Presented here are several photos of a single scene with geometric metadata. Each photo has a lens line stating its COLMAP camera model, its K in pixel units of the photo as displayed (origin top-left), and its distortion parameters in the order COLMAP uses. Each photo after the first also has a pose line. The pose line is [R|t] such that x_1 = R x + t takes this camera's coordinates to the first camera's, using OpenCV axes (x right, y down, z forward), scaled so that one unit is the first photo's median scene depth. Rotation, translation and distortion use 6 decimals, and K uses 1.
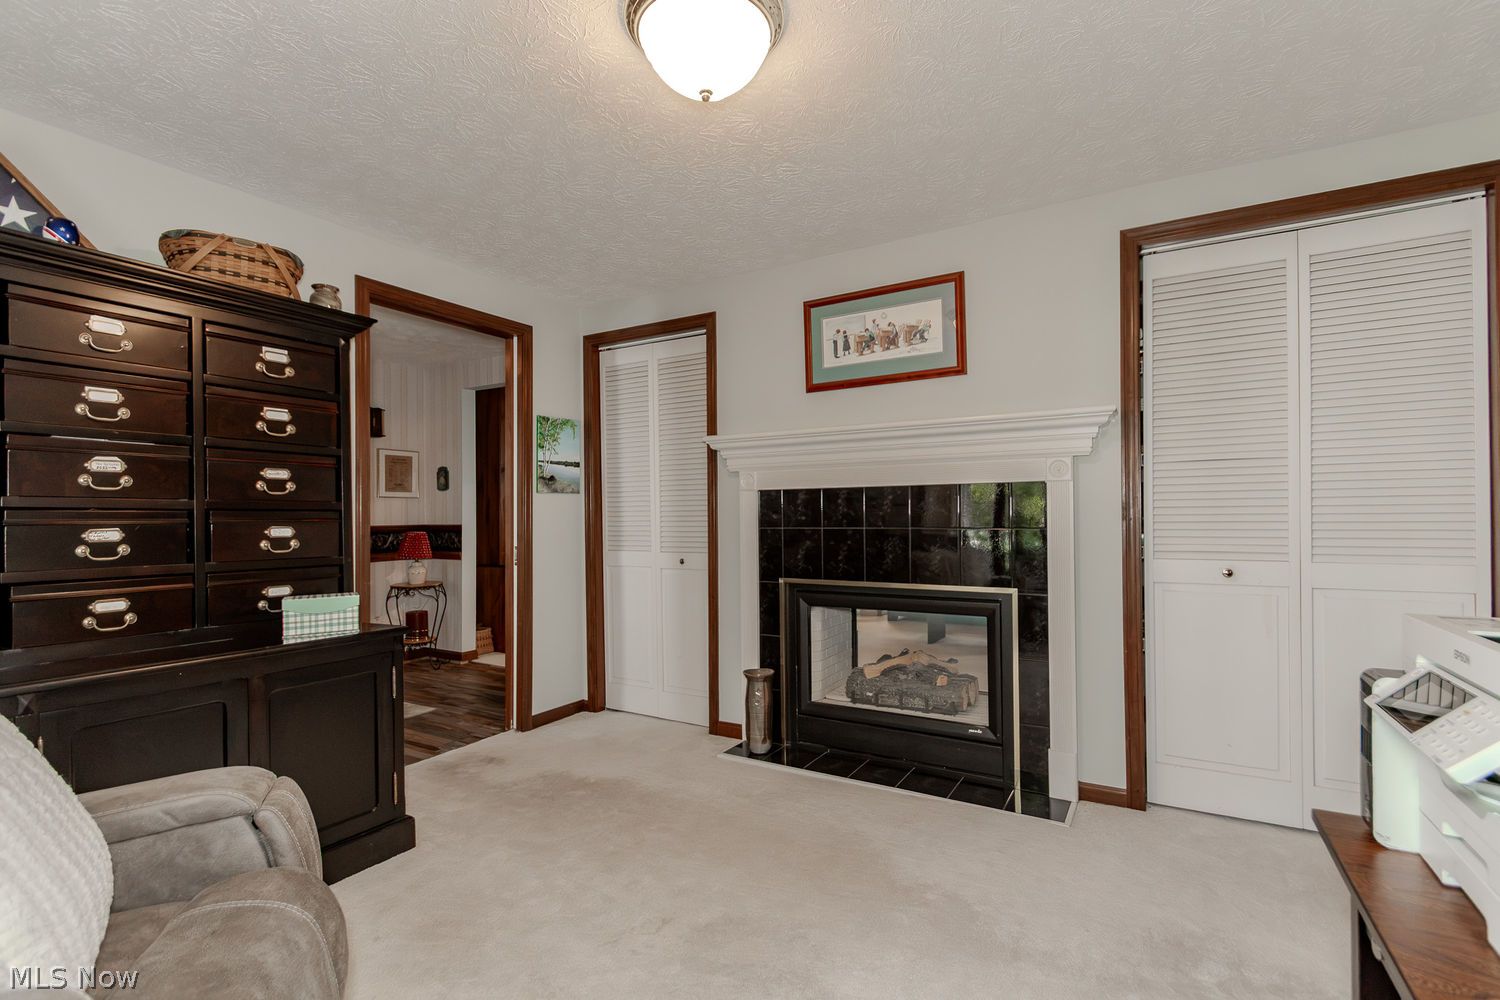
lens RADIAL K [[706.0, 0, 754.6], [0, 706.0, 511.3], [0, 0, 1]] dist [0.000241, -0.000041]
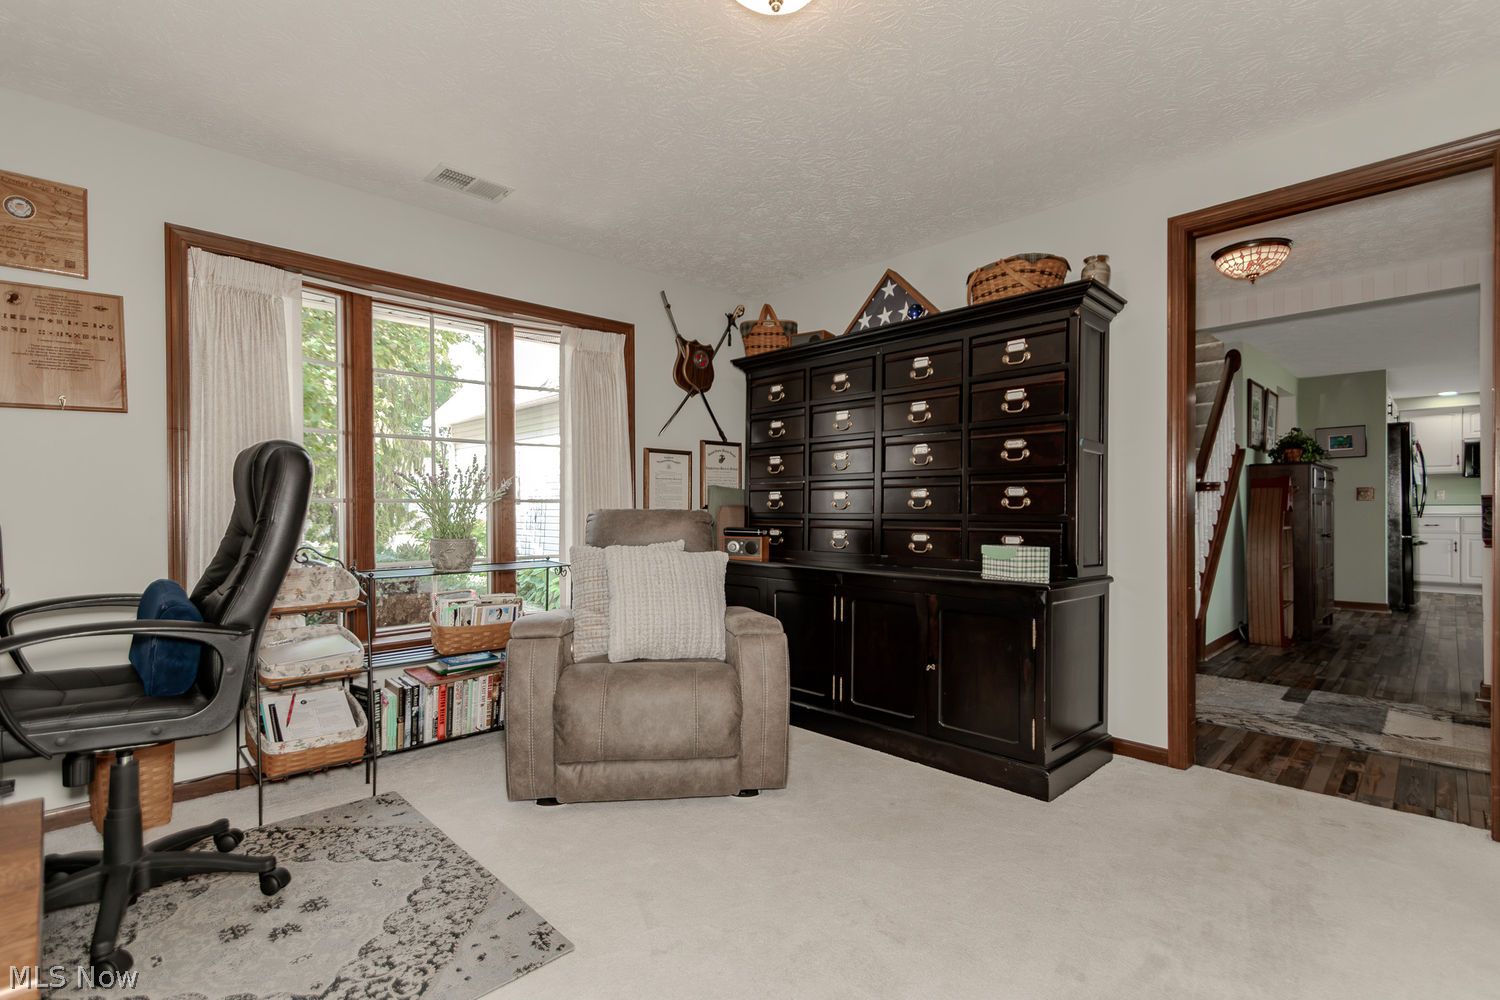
lens RADIAL K [[706.0, 0, 754.6], [0, 706.0, 511.3], [0, 0, 1]] dist [0.000241, -0.000041]
pose [[-0.262824, 0.012711, -0.964760, 0.613478], [0.009218, 0.999901, 0.010662, 0.046116], [0.964800, -0.006091, -0.262915, 0.886674]]
